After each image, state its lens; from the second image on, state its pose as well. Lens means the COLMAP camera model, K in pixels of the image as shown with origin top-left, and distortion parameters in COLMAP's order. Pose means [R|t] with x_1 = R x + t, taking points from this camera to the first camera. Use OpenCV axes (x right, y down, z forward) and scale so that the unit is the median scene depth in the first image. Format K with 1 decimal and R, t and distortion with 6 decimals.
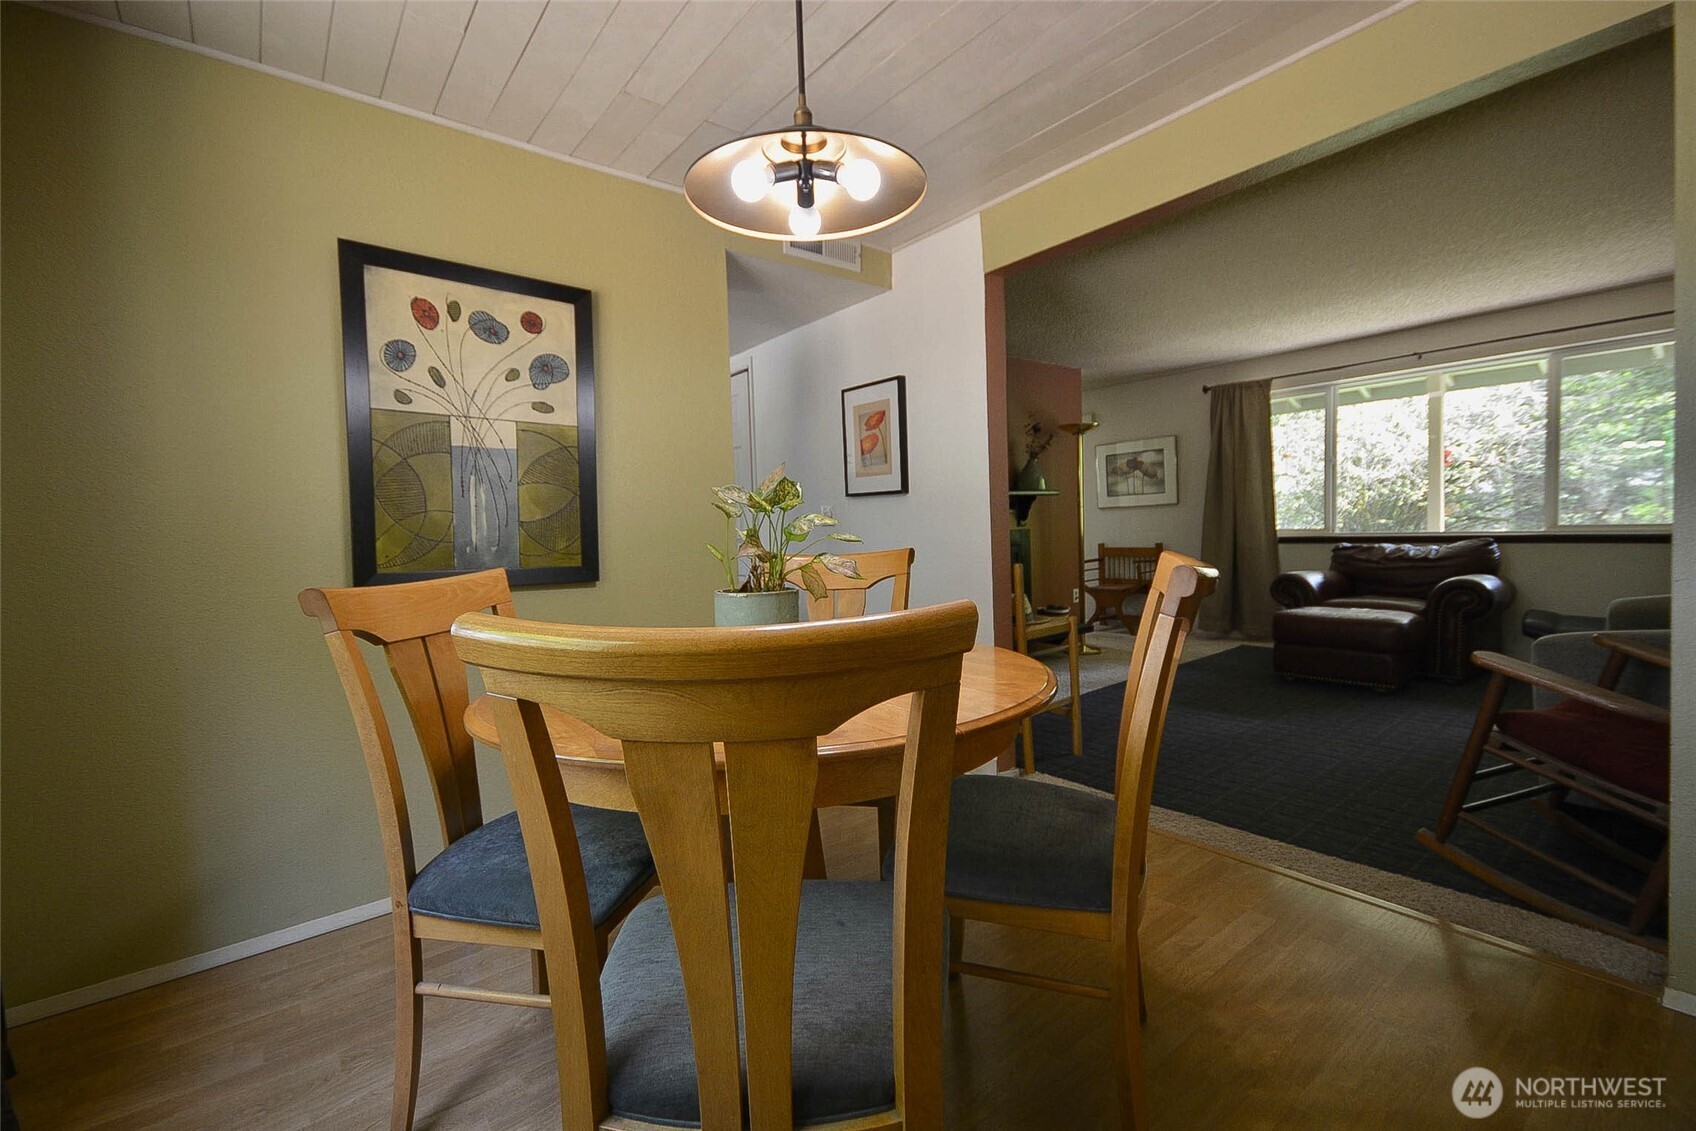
lens RADIAL K [[742.1, 0, 851.4], [0, 742.1, 567.9], [0, 0, 1]] dist [0.002229, -0.000777]
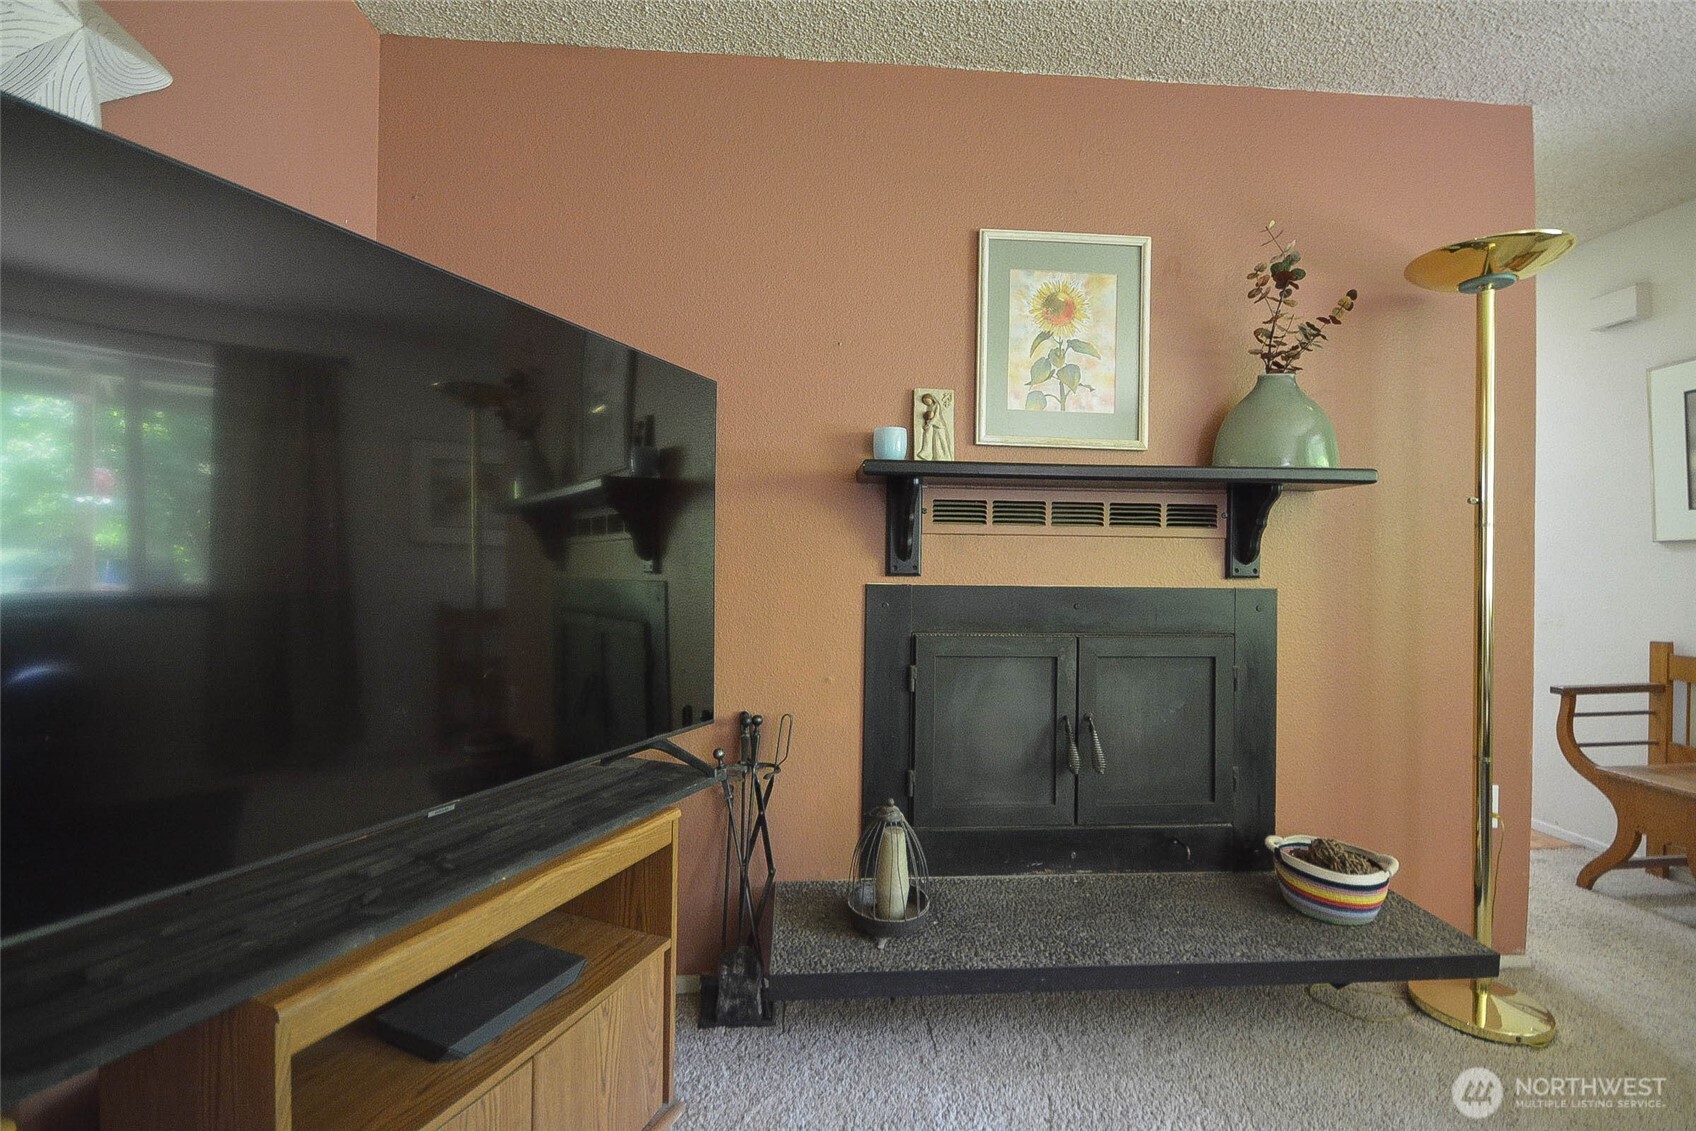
lens RADIAL K [[742.1, 0, 851.4], [0, 742.1, 567.9], [0, 0, 1]] dist [0.002229, -0.000777]
pose [[0.826585, 0.045767, -0.560949, 0.226901], [-0.072594, 0.997032, -0.025624, -0.032920], [0.558111, 0.061902, 0.827454, 0.519662]]
